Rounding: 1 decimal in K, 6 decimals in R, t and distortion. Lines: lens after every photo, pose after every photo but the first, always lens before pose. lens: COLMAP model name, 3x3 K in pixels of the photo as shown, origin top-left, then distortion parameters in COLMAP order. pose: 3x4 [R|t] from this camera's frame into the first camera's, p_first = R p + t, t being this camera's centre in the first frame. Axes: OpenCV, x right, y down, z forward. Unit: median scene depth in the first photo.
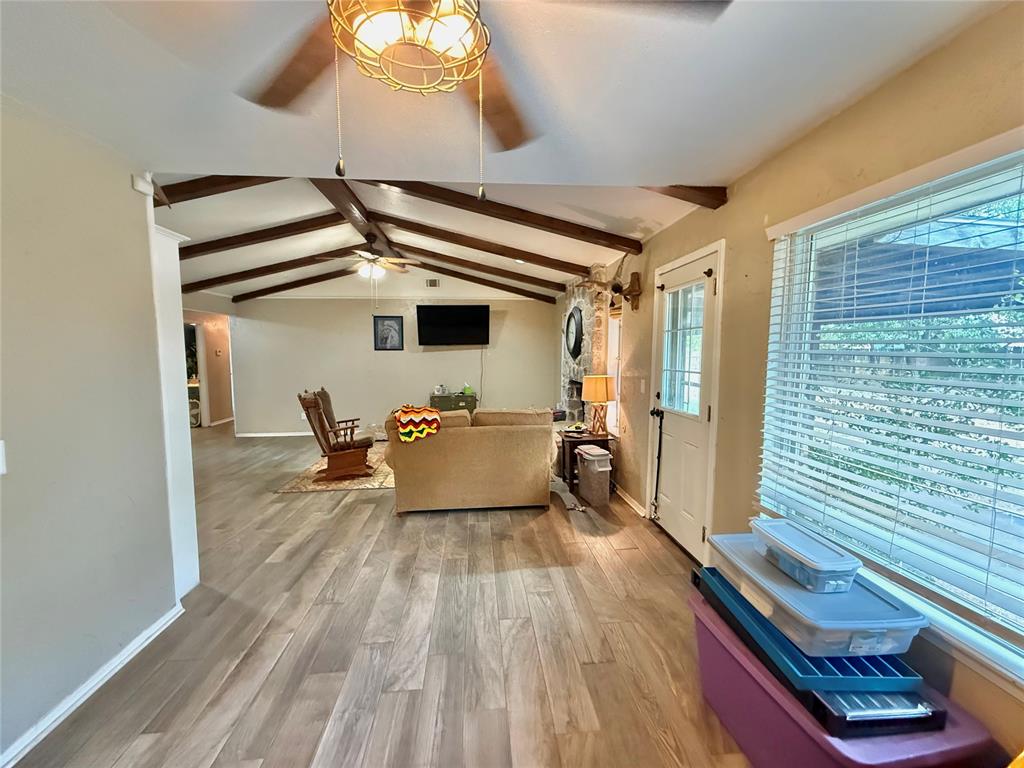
lens RADIAL K [[407.8, 0, 511.3], [0, 407.8, 385.9], [0, 0, 1]] dist [-0.000024, 0.000058]
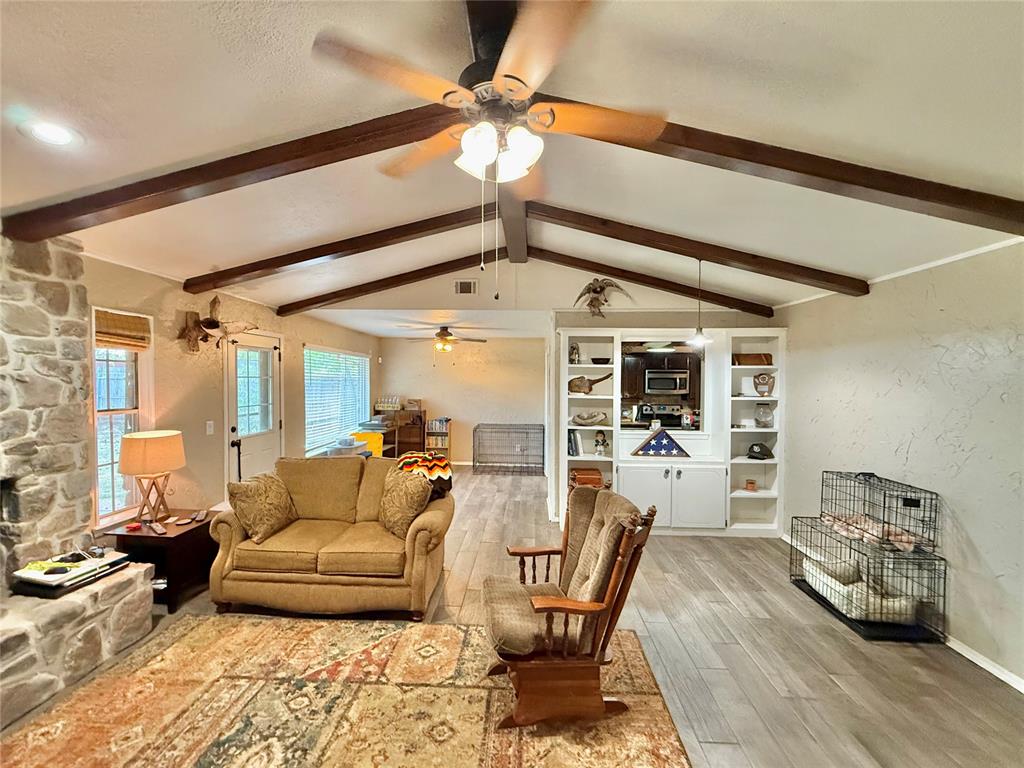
lens RADIAL K [[407.8, 0, 509.8], [0, 407.8, 385.0], [0, 0, 1]] dist [-0.000024, 0.000058]
pose [[-0.990996, -0.005823, 0.133764, -0.688976], [0.008165, 0.994566, 0.103791, -0.254541], [-0.133642, 0.103948, -0.985563, 2.309183]]
